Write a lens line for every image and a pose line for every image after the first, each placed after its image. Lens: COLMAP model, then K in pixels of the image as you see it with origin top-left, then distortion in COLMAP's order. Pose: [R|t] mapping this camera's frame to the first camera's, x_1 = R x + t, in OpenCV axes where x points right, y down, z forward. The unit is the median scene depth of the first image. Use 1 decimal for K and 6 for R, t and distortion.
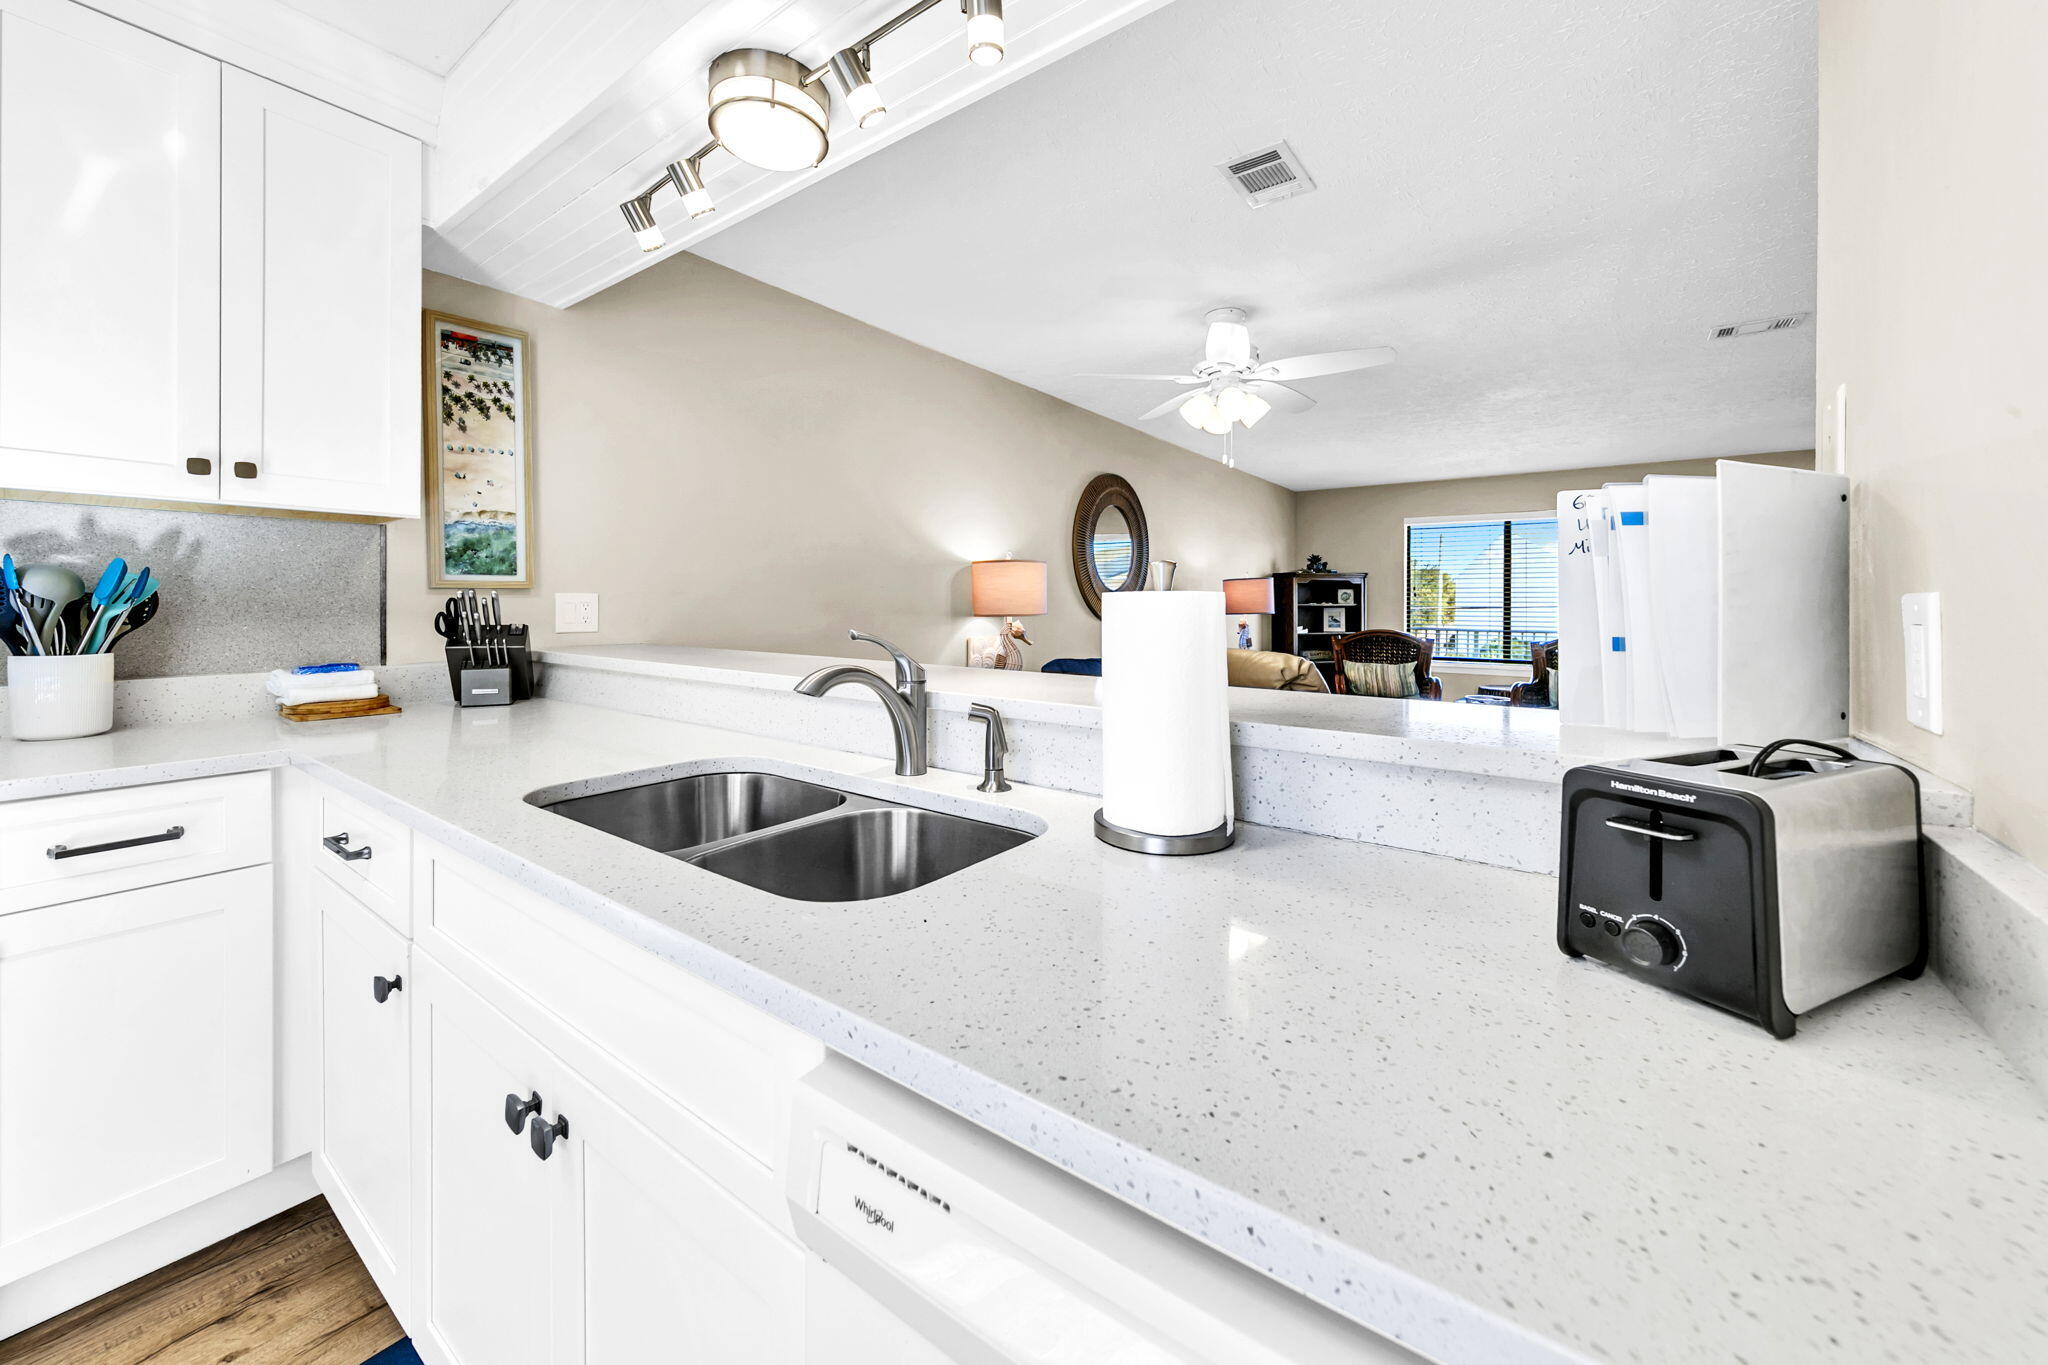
lens RADIAL K [[772.8, 0, 1022.7], [0, 772.8, 618.0], [0, 0, 1]] dist [0.002529, 0.000114]
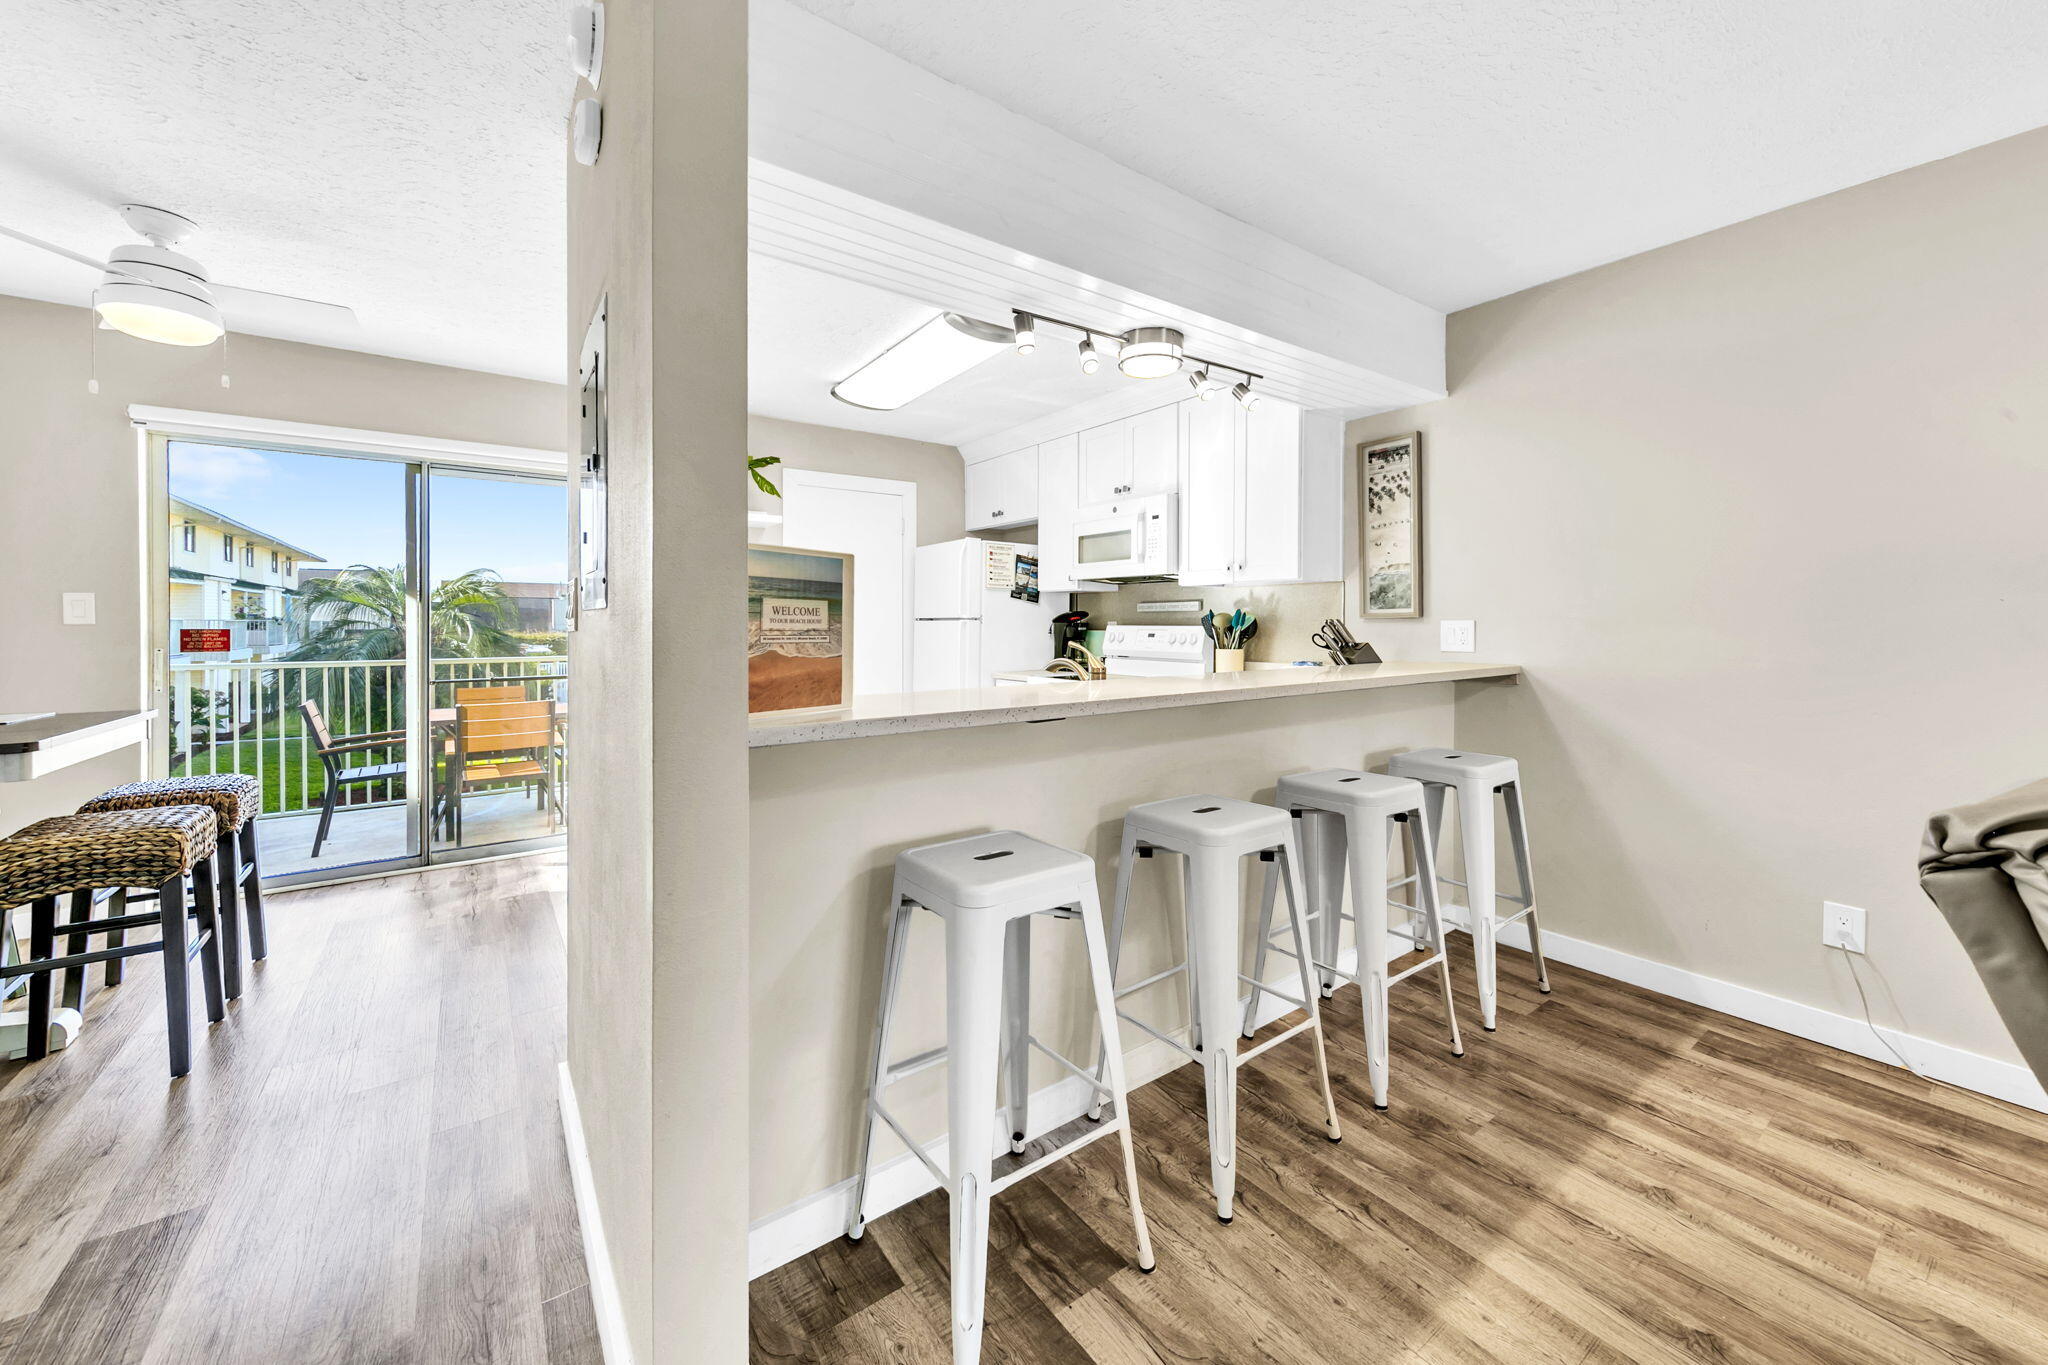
lens RADIAL K [[772.8, 0, 1022.7], [0, 772.8, 618.0], [0, 0, 1]] dist [0.002529, 0.000114]
pose [[-0.311659, -0.008746, -0.950154, 0.932462], [-0.015725, 0.999868, -0.004046, -0.022562], [0.950064, 0.013680, -0.311756, 0.827010]]
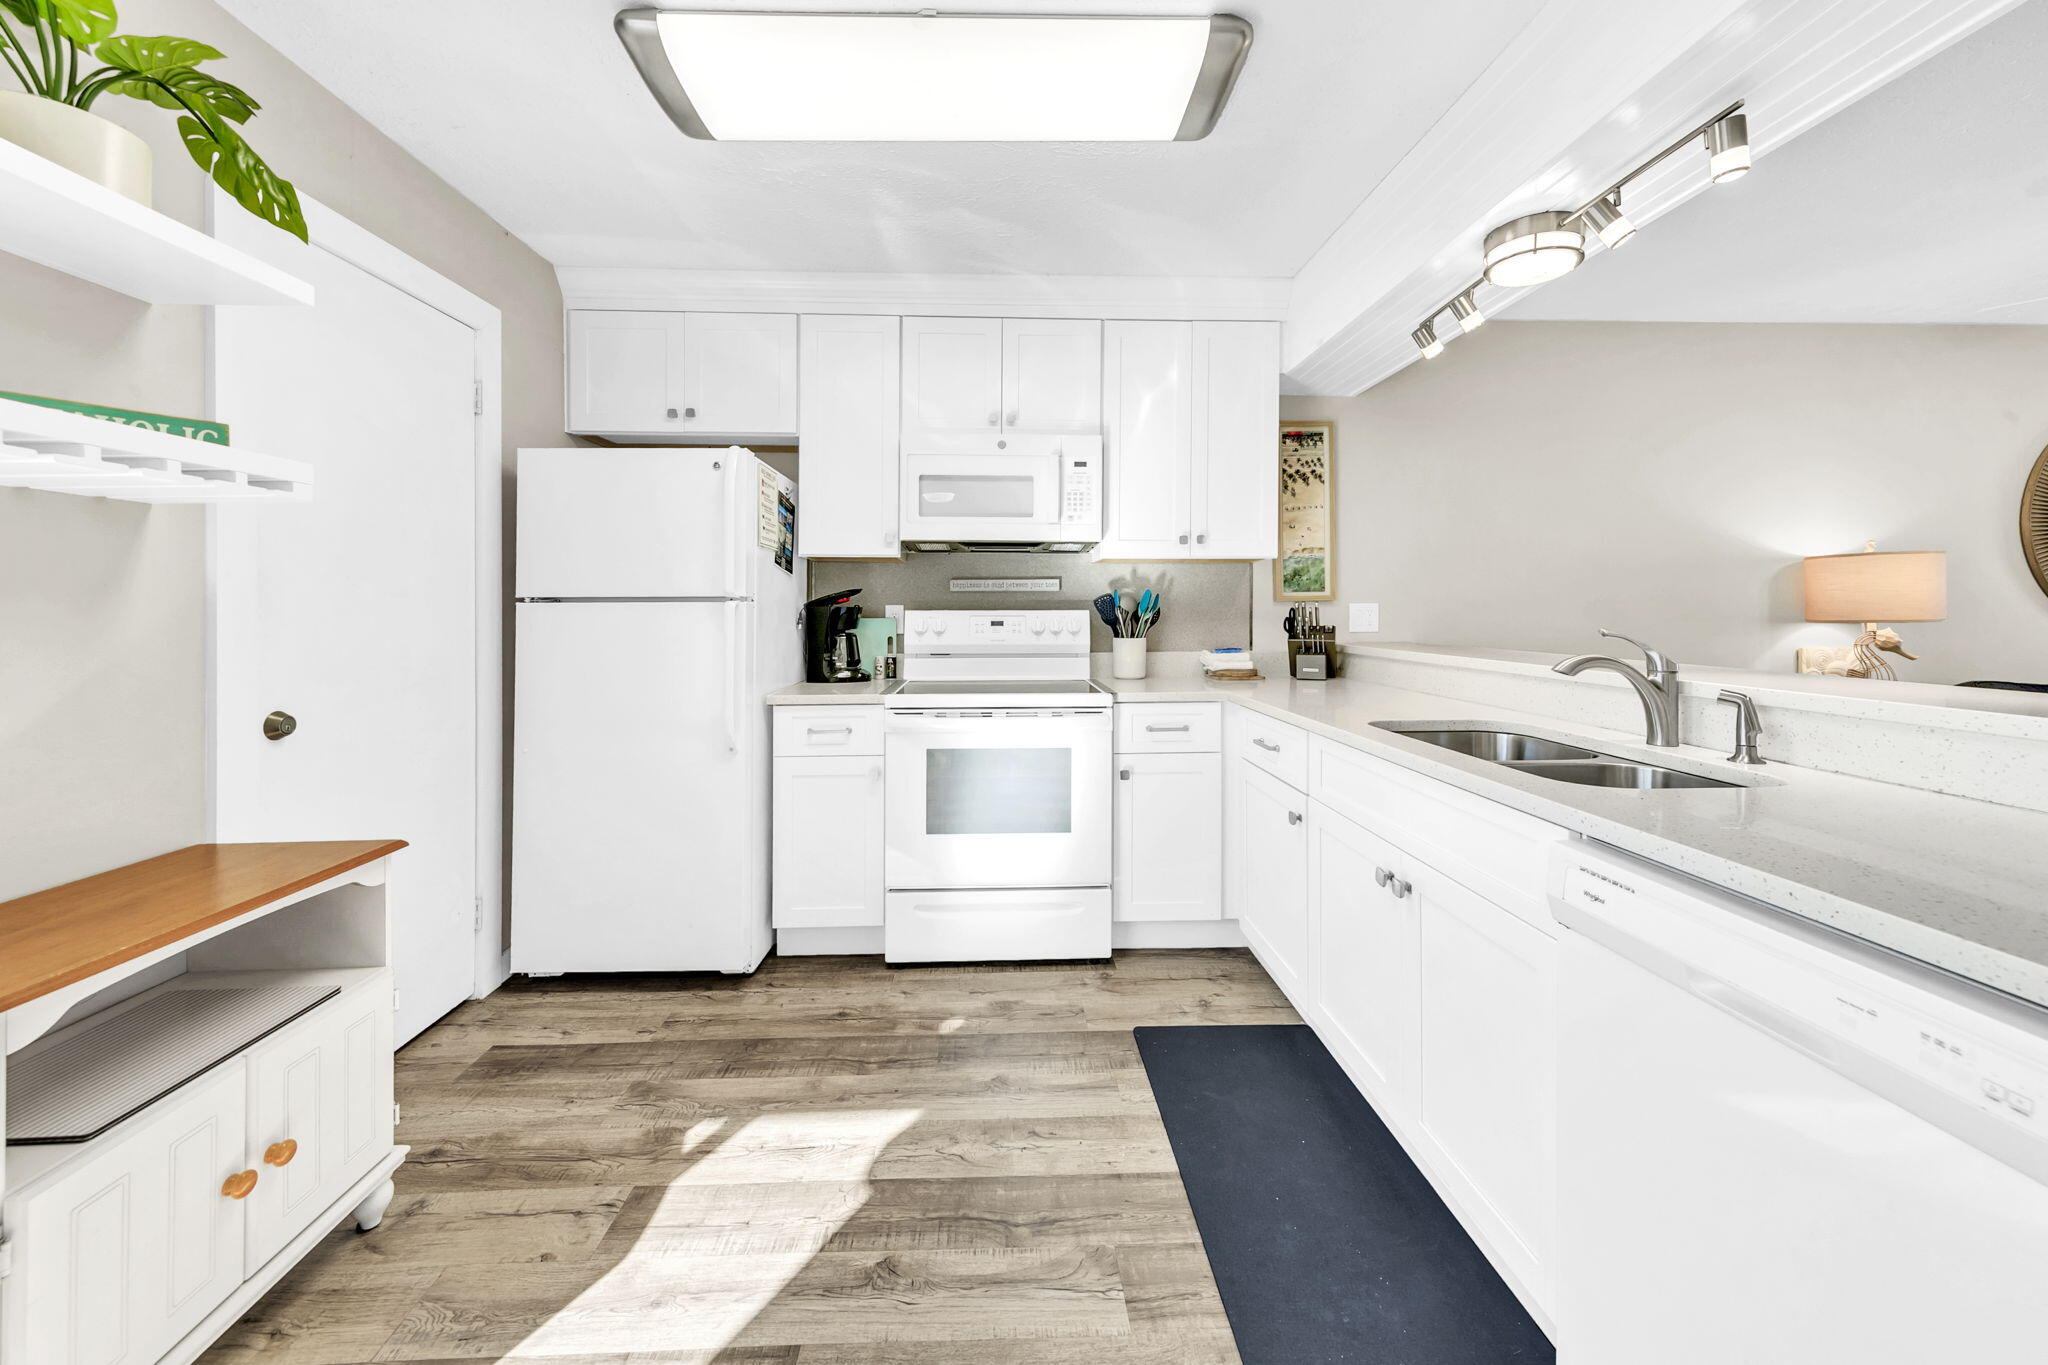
lens RADIAL K [[767.4, 0, 1010.3], [0, 767.4, 614.8], [0, 0, 1]] dist [0.003456, -0.000111]
pose [[0.618264, -0.002795, -0.785966, 0.107775], [-0.006652, 0.999939, -0.008789, 0.004851], [0.785942, 0.010662, 0.618208, -0.354874]]
